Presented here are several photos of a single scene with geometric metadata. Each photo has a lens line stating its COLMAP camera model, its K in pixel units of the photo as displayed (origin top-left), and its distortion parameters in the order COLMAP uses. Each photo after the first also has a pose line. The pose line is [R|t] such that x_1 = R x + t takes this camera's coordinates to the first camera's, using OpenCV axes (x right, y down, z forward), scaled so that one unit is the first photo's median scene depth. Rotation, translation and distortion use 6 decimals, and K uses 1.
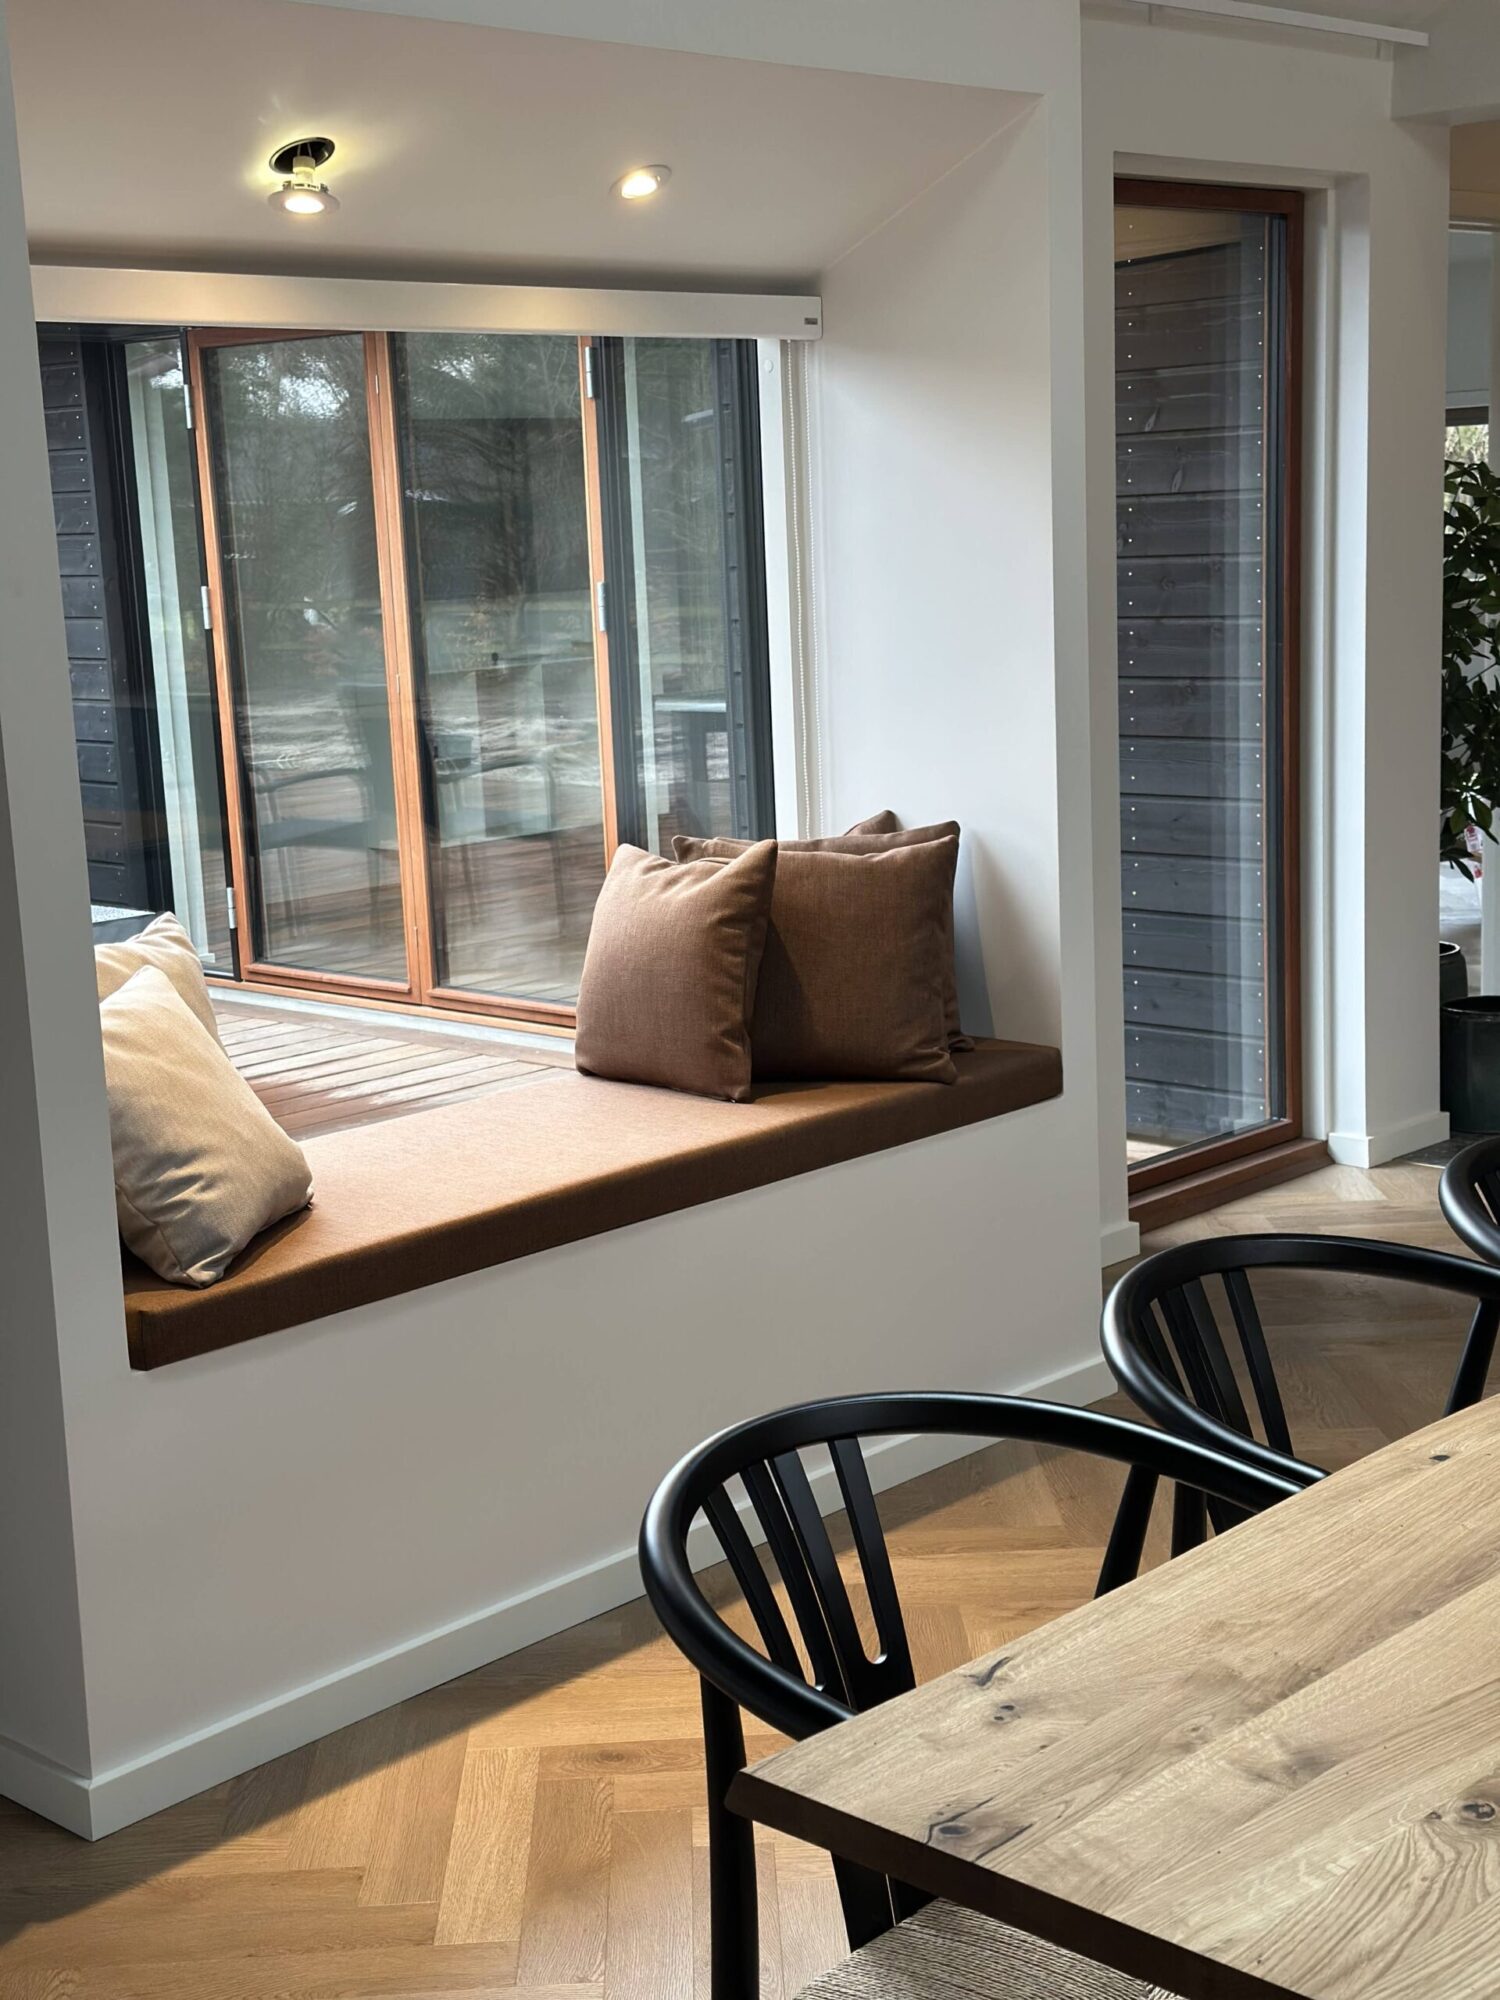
lens RADIAL K [[2734.9, 0, 750.0], [0, 2734.9, 1000.0], [0, 0, 1]] dist [0.146709, -0.104794]
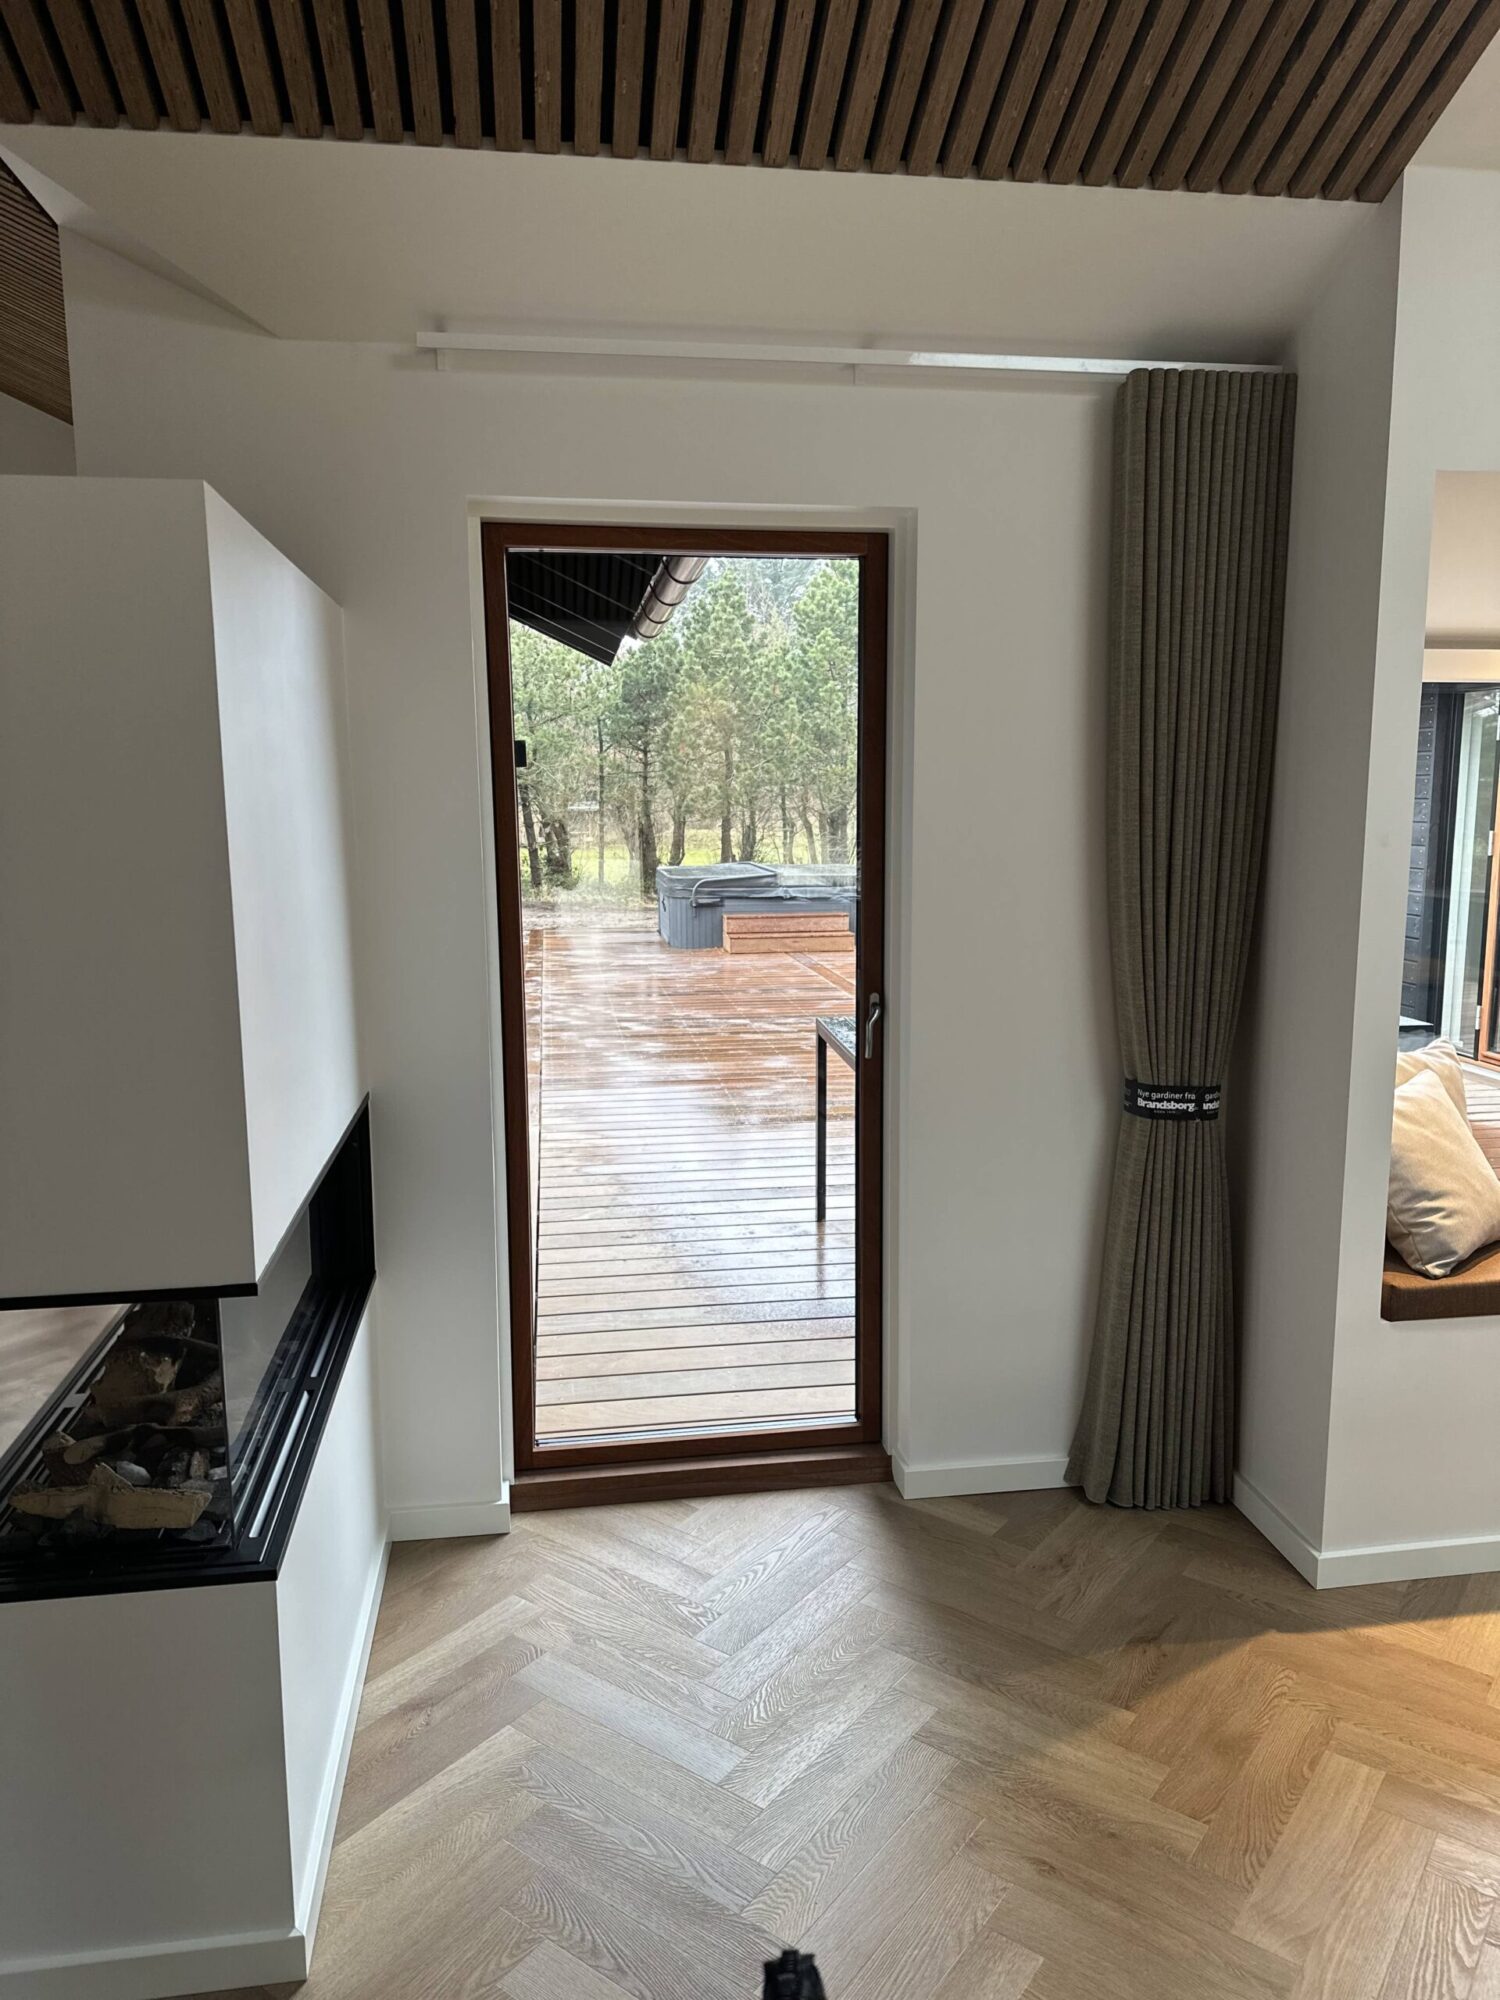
lens RADIAL K [[1388.0, 0, 750.0], [0, 1388.0, 1000.0], [0, 0, 1]] dist [0.100869, -0.173786]
pose [[0.780984, 0.133231, -0.610175, -0.030894], [-0.143818, 0.989090, 0.031890, -0.024662], [0.607767, 0.062849, 0.791624, 0.096824]]
